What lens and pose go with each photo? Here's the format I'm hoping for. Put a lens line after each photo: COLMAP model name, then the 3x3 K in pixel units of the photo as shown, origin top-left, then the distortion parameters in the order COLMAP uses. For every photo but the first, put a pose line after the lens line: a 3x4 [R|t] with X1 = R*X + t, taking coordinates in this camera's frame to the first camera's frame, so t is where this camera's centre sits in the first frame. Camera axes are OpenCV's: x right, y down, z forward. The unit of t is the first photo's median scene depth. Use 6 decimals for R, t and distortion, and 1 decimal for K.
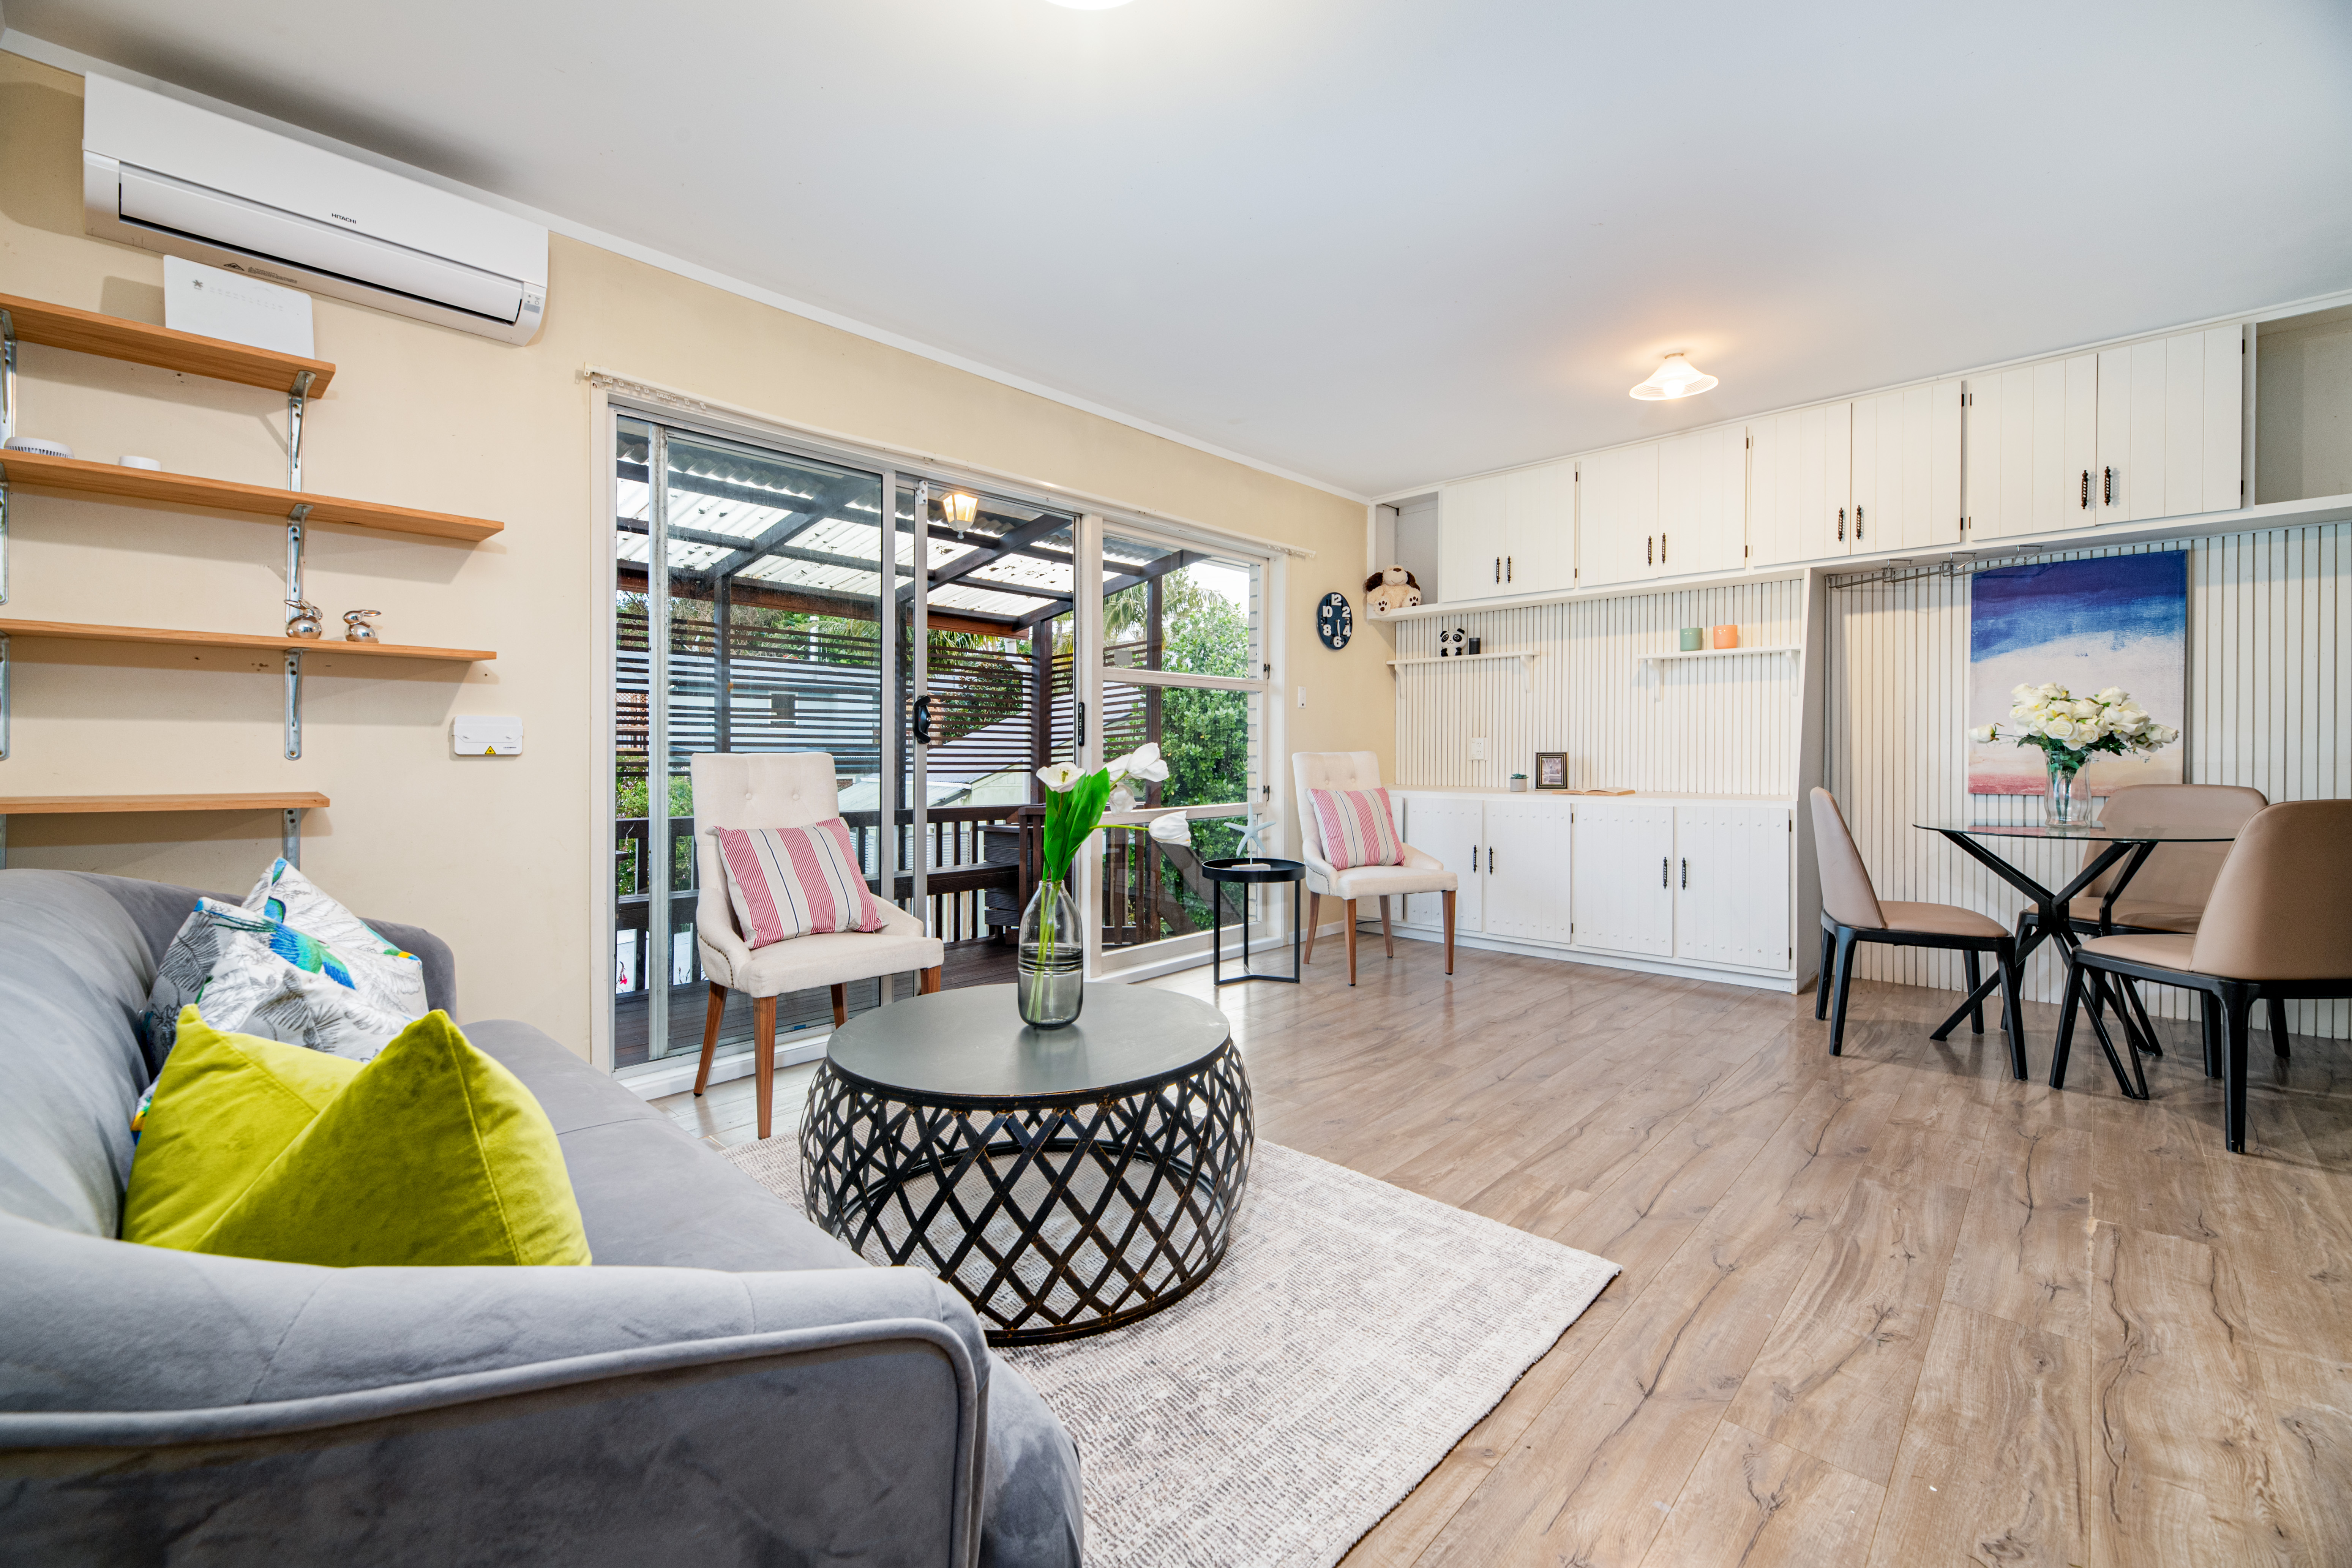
lens RADIAL K [[1010.1, 0, 1112.4], [0, 1010.1, 783.6], [0, 0, 1]] dist [-0.000800, -0.004830]
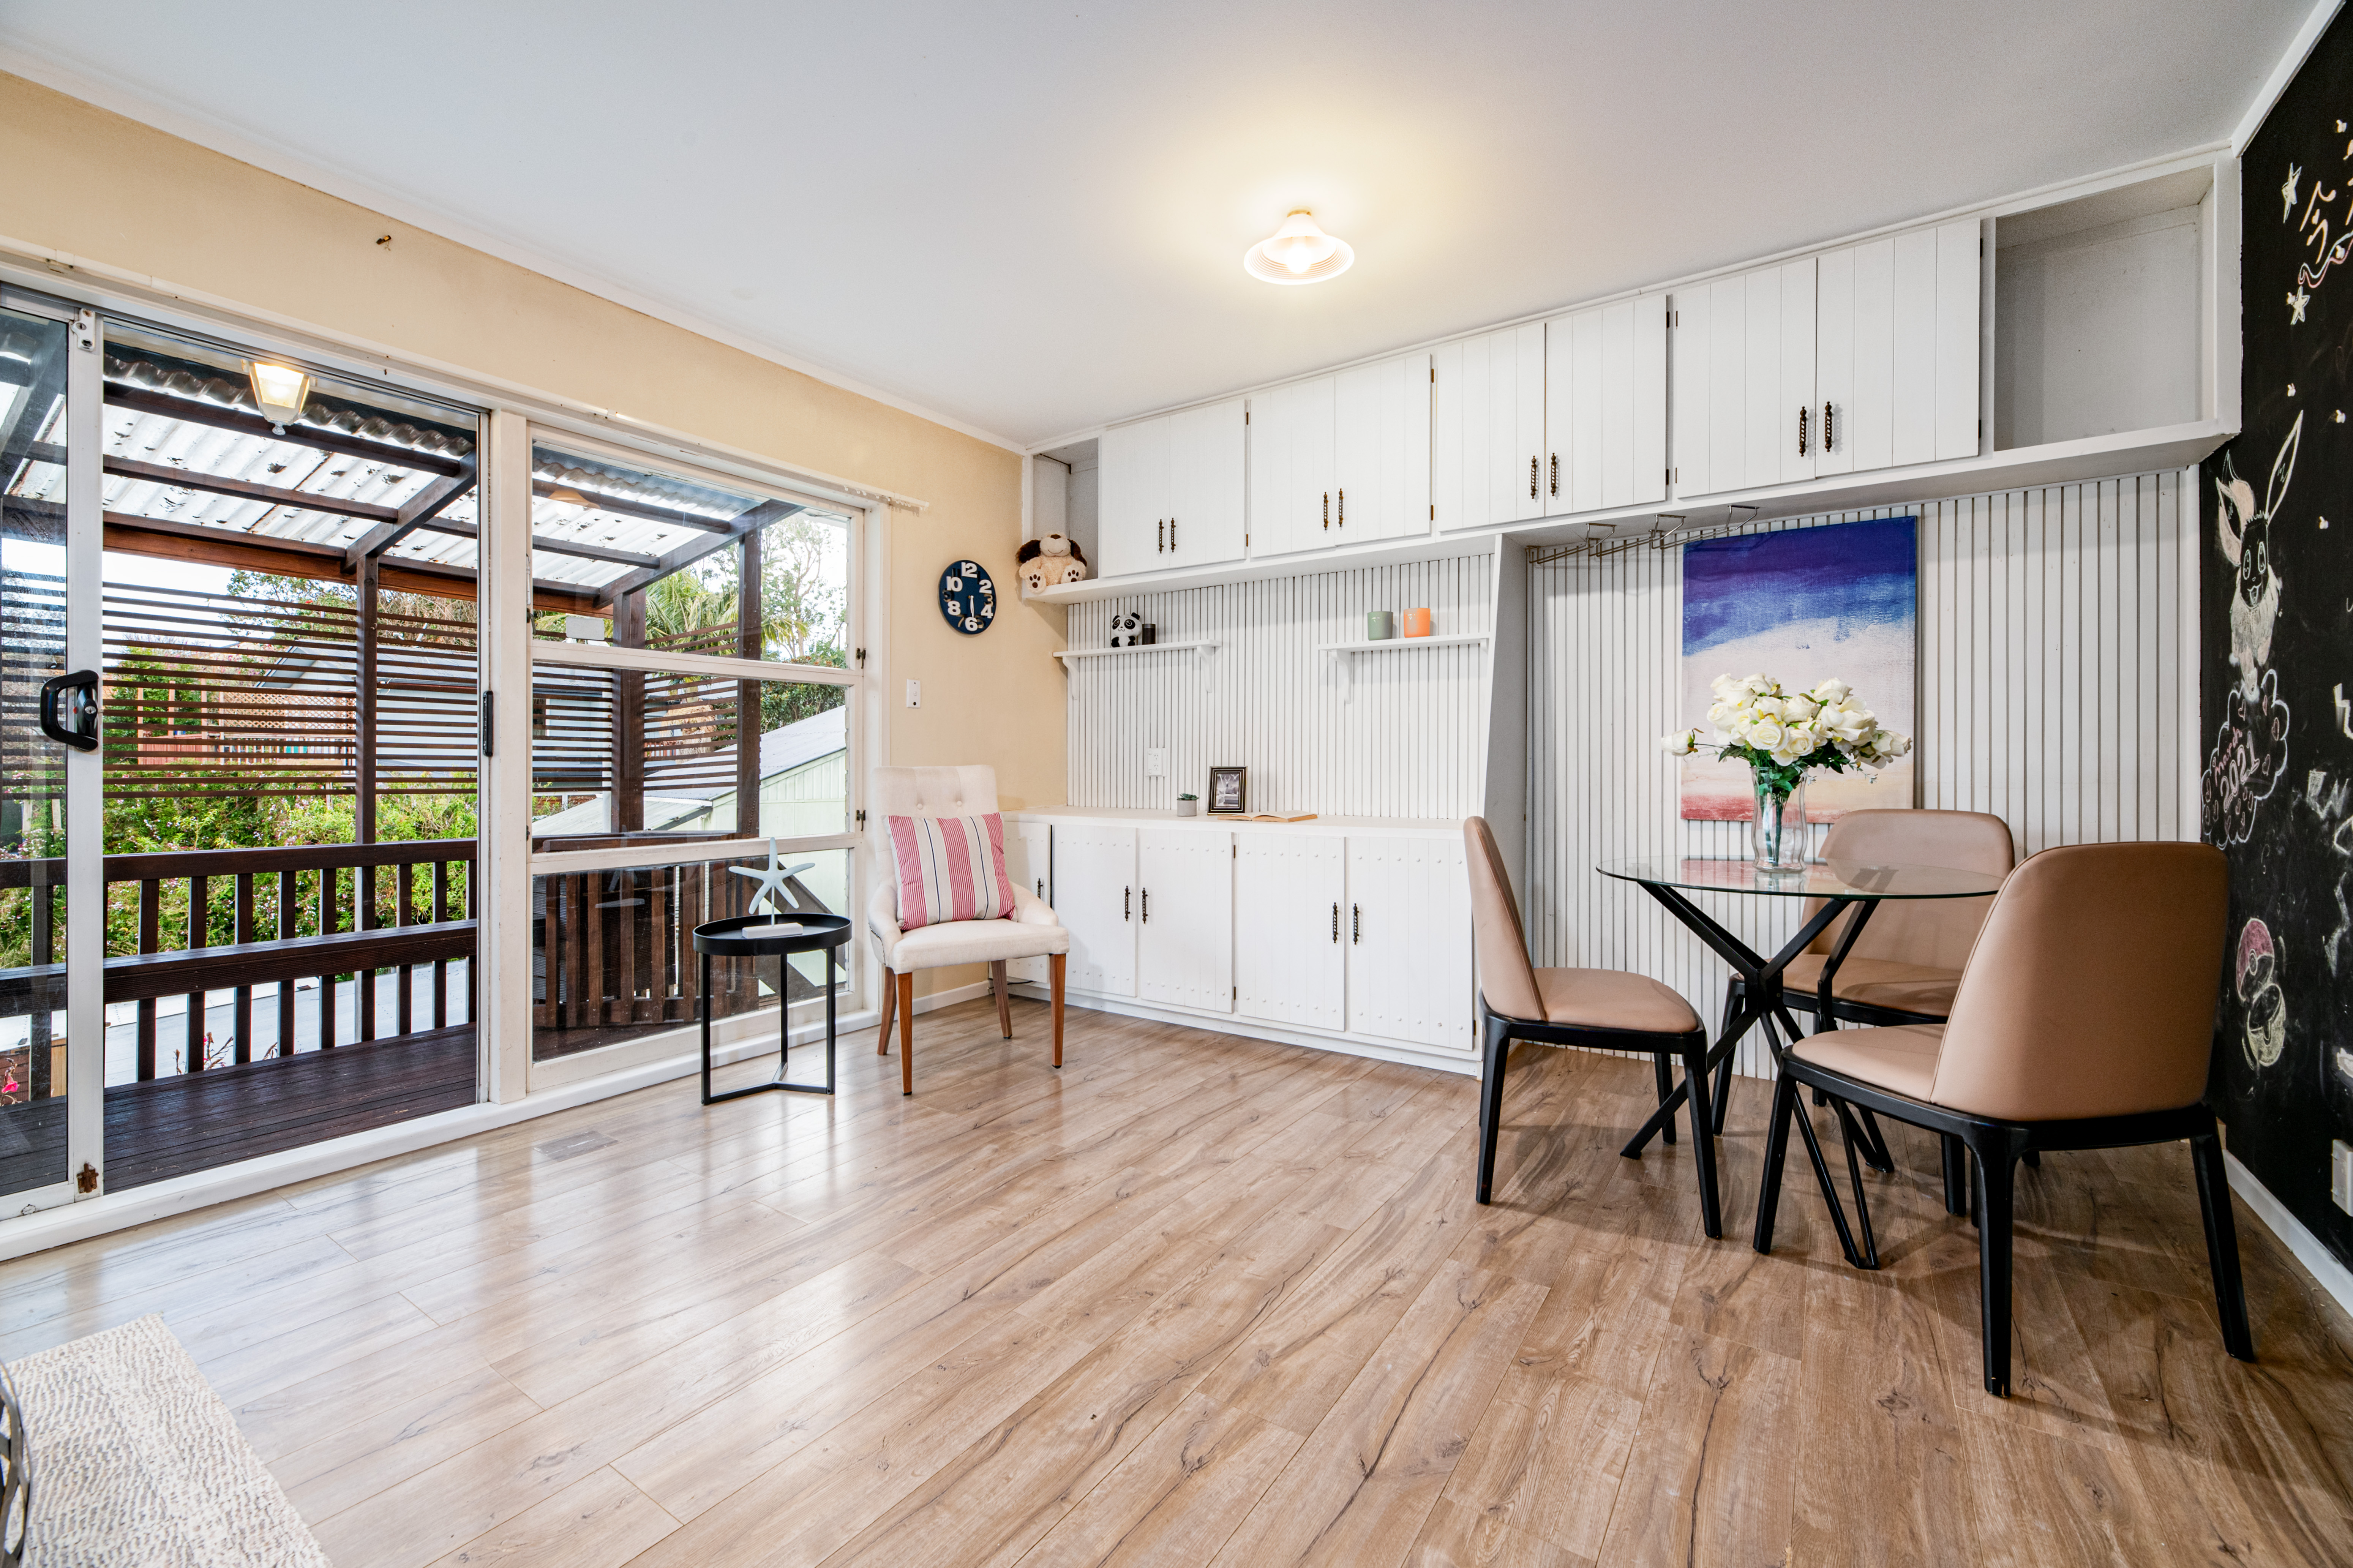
lens RADIAL K [[982.2, 0, 1162.7], [0, 982.2, 793.1], [0, 0, 1]] dist [-0.001471, -0.005118]
pose [[0.985254, -0.003116, 0.171068, 0.307256], [0.003481, 0.999992, -0.001836, -0.010561], [-0.171061, 0.002404, 0.985258, 0.297215]]
